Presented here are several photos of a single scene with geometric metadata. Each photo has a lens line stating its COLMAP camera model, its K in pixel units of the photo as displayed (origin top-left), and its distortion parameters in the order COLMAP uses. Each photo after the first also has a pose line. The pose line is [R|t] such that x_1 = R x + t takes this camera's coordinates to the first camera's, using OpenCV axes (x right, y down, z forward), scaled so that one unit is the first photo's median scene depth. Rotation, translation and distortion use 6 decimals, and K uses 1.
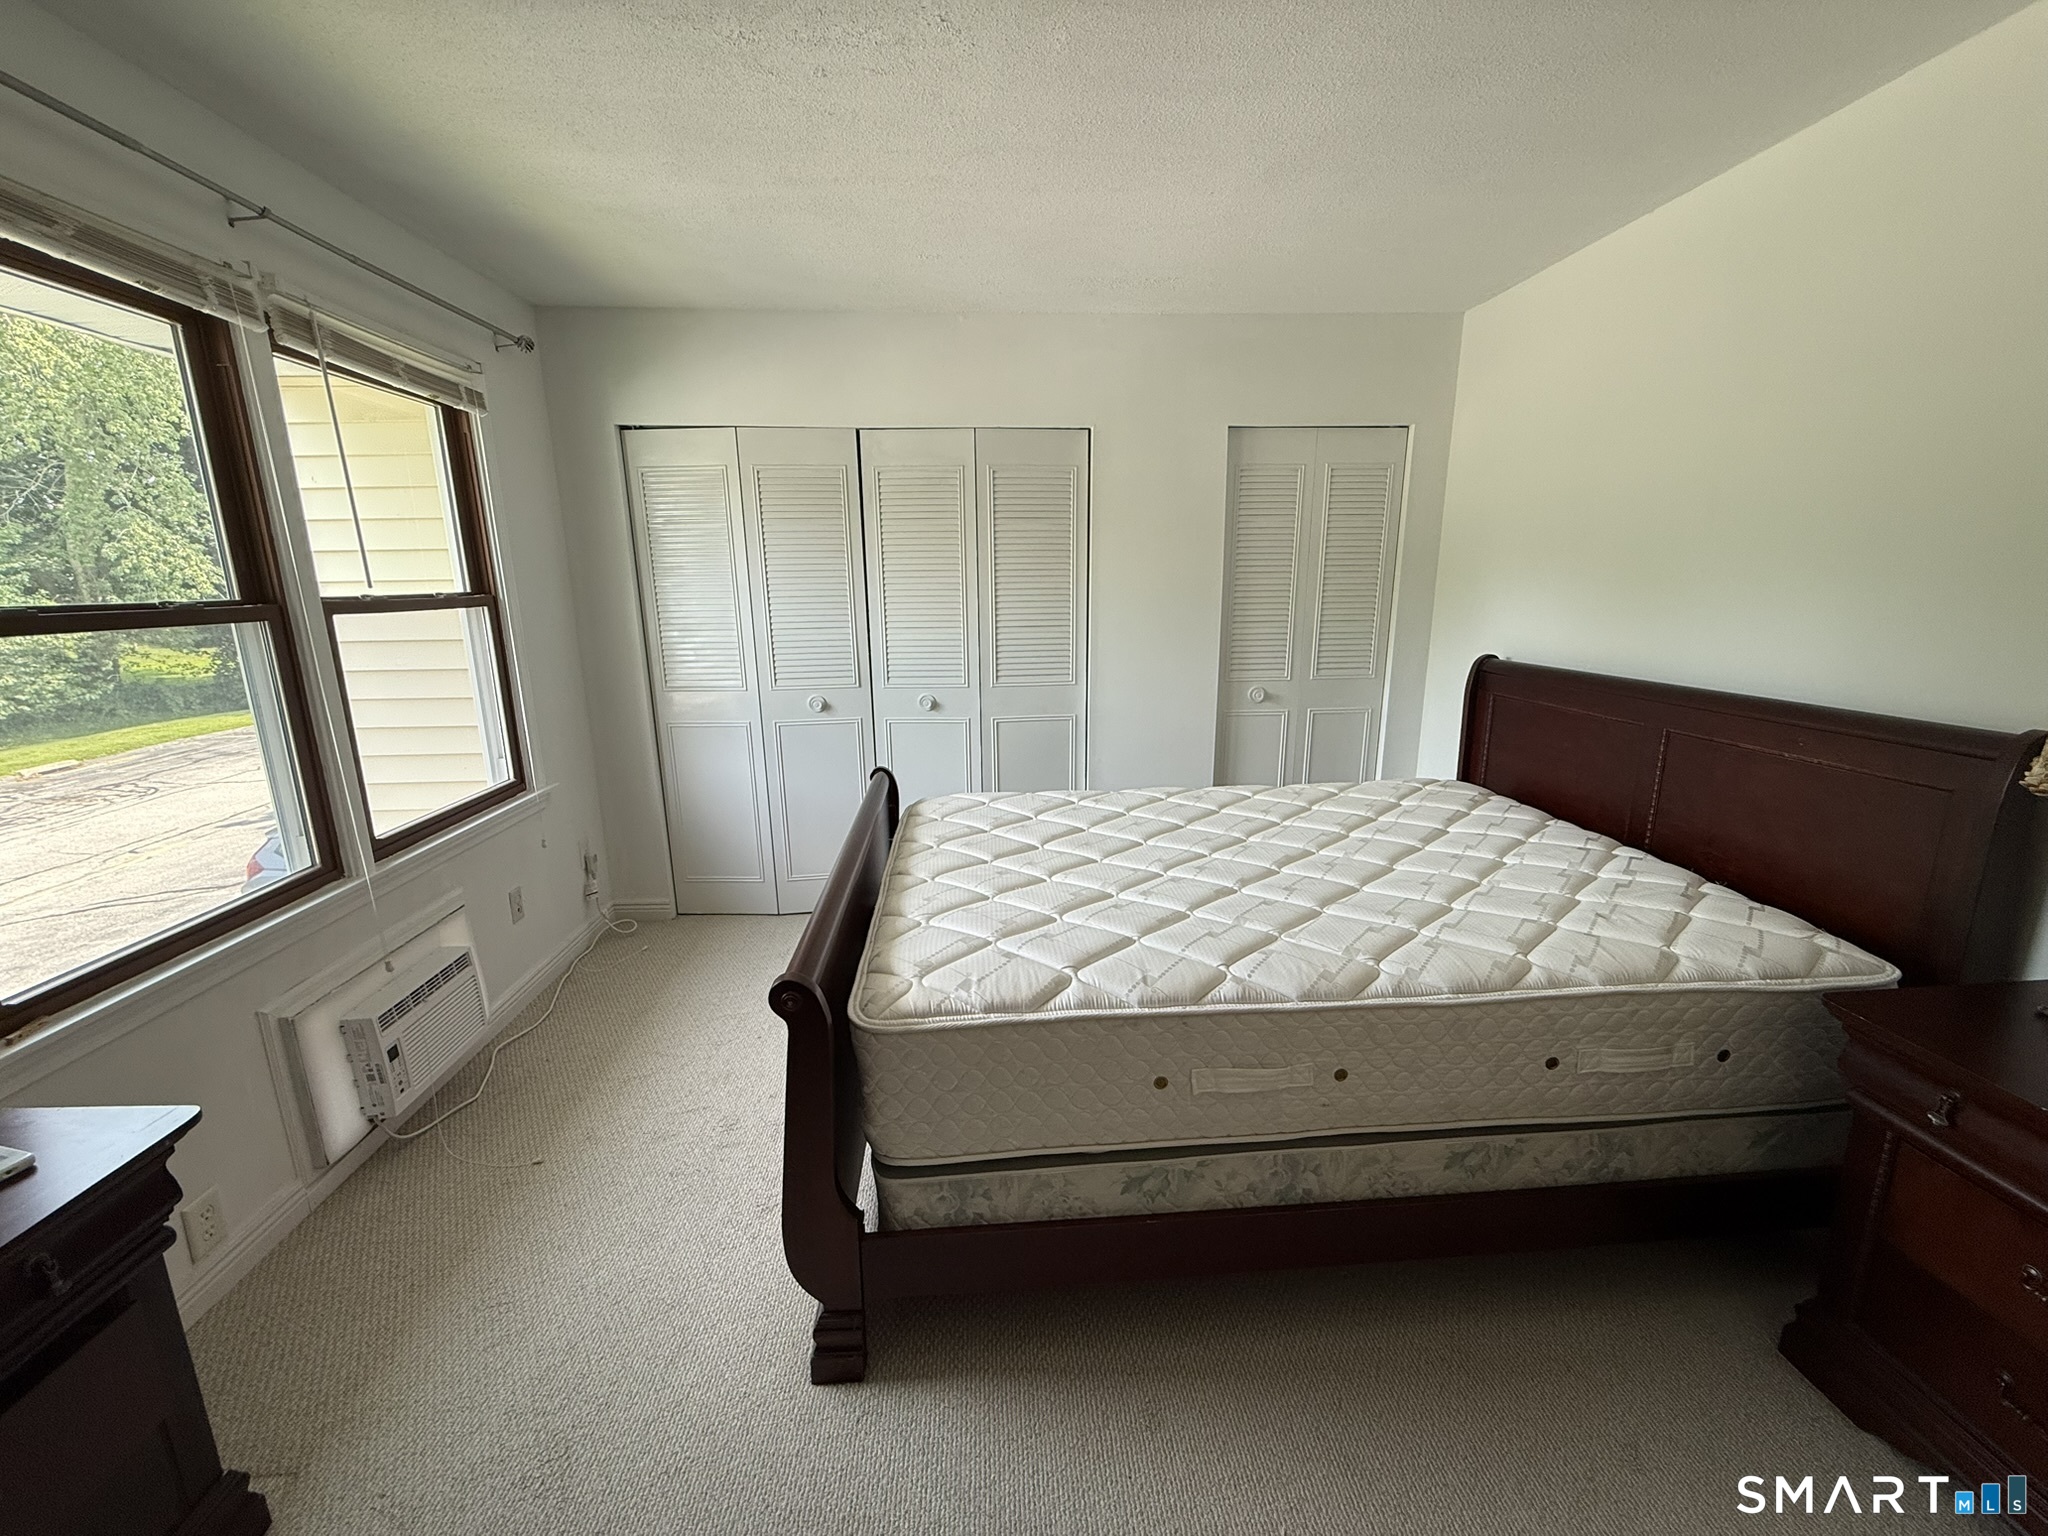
lens RADIAL K [[816.7, 0, 1016.7], [0, 816.7, 764.5], [0, 0, 1]] dist [-0.000138, -0.000038]
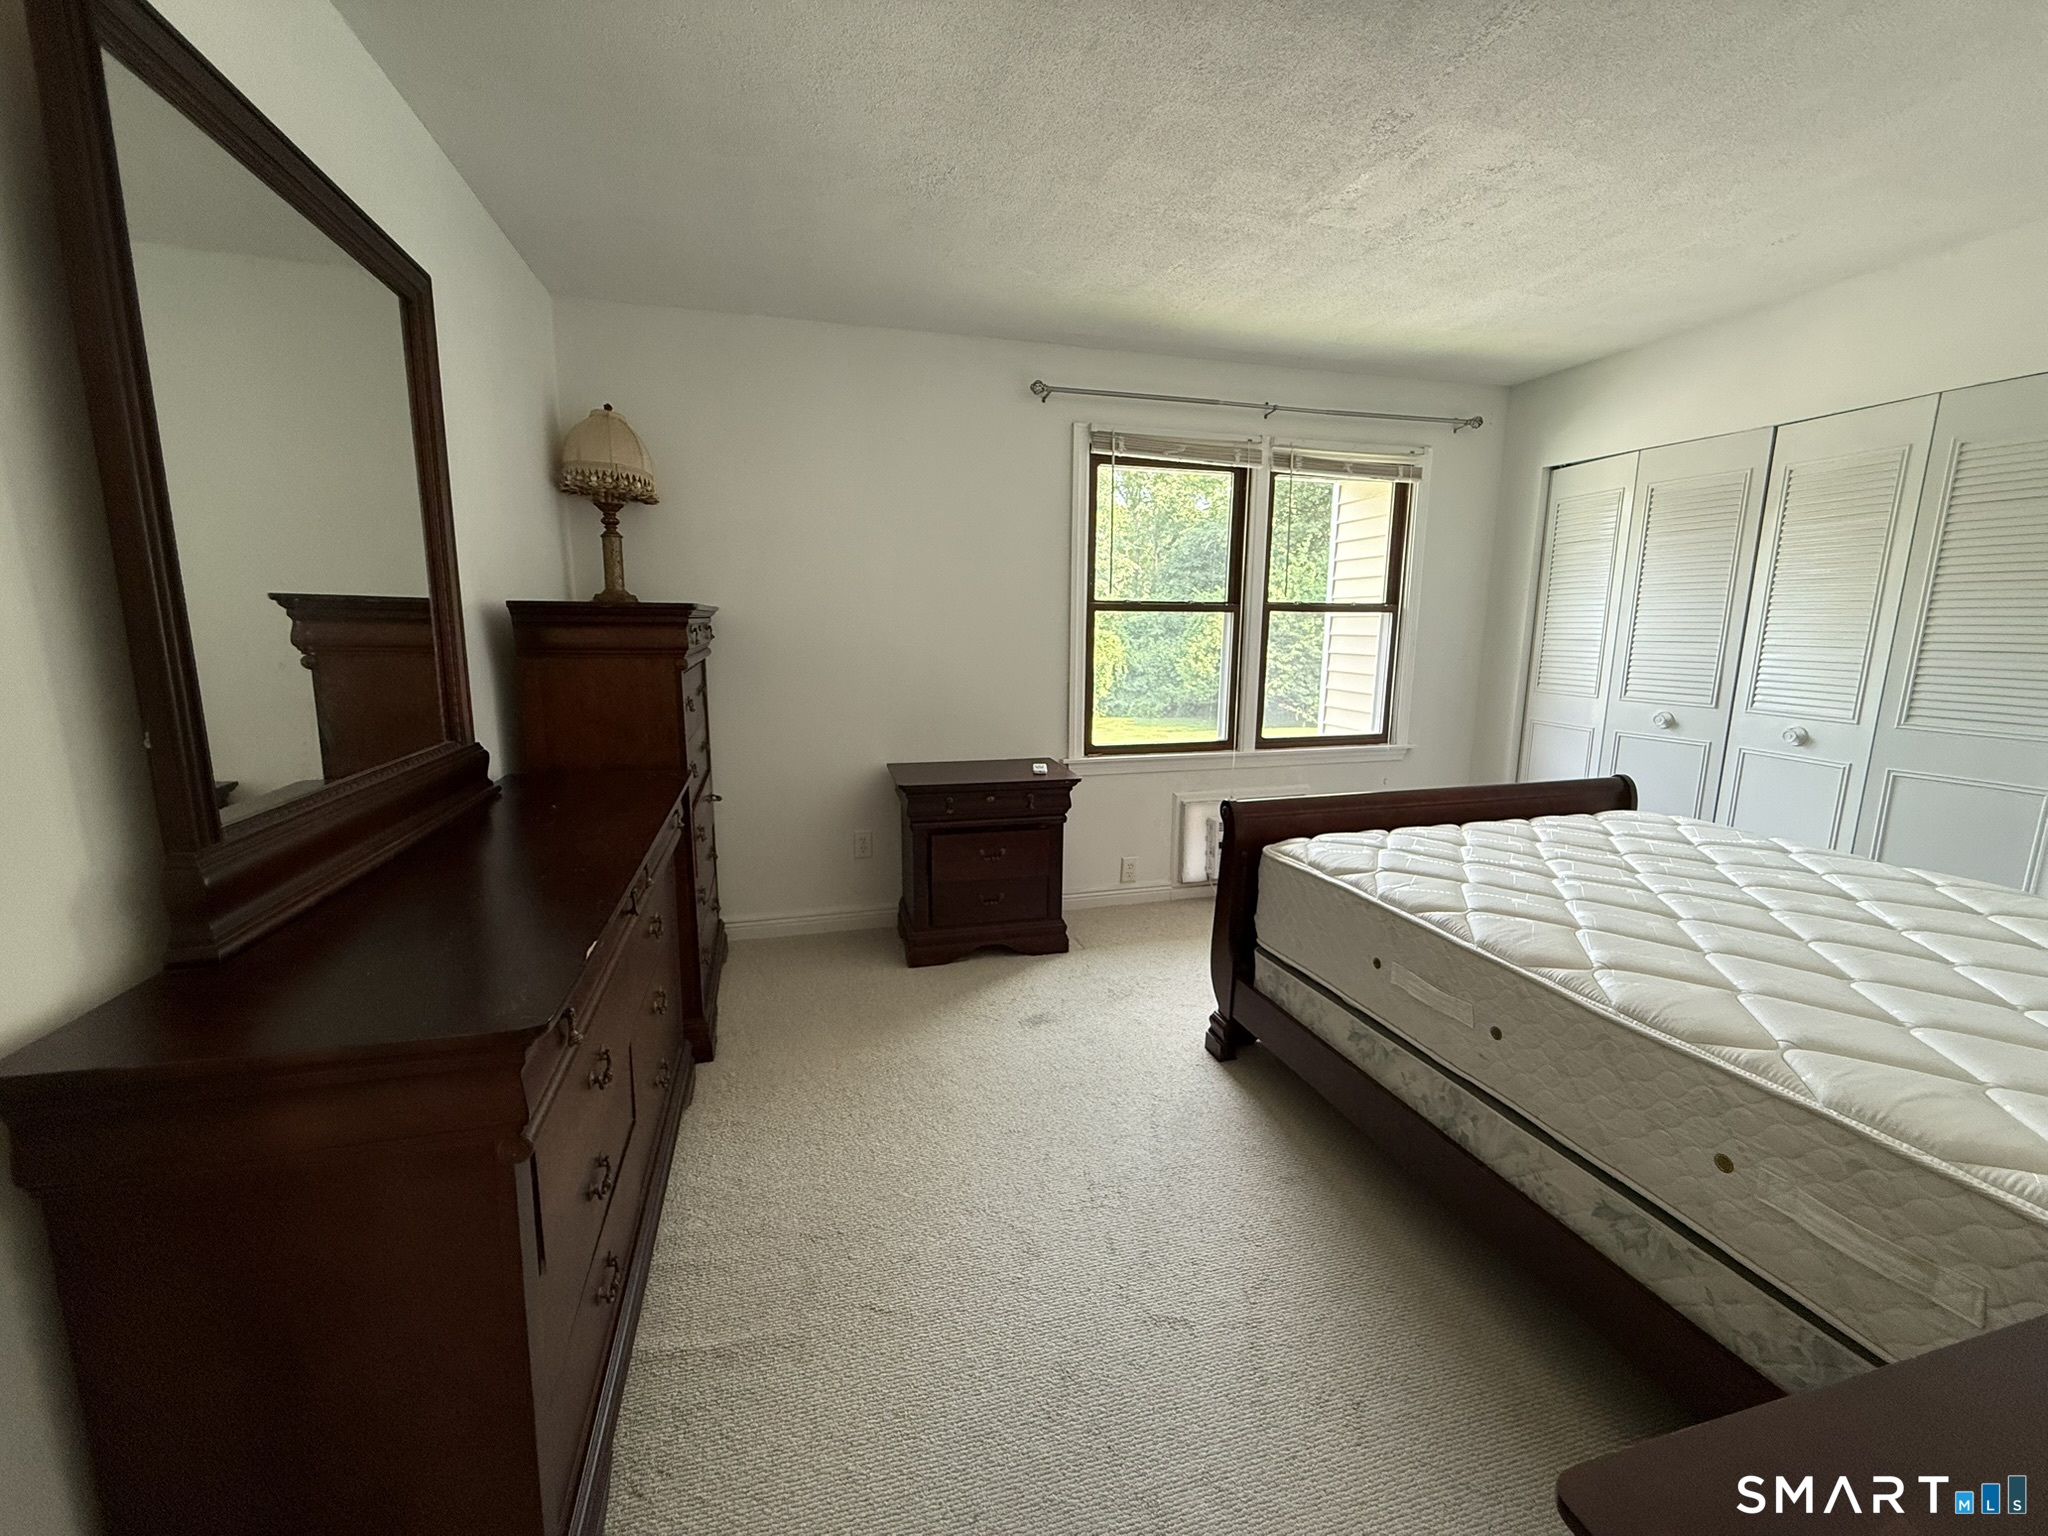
lens RADIAL K [[816.7, 0, 1016.7], [0, 816.7, 764.5], [0, 0, 1]] dist [-0.000138, -0.000038]
pose [[0.207853, 0.181153, -0.961239, 0.998202], [-0.225060, 0.965193, 0.133232, 0.038835], [0.951917, 0.188644, 0.241388, 0.081366]]
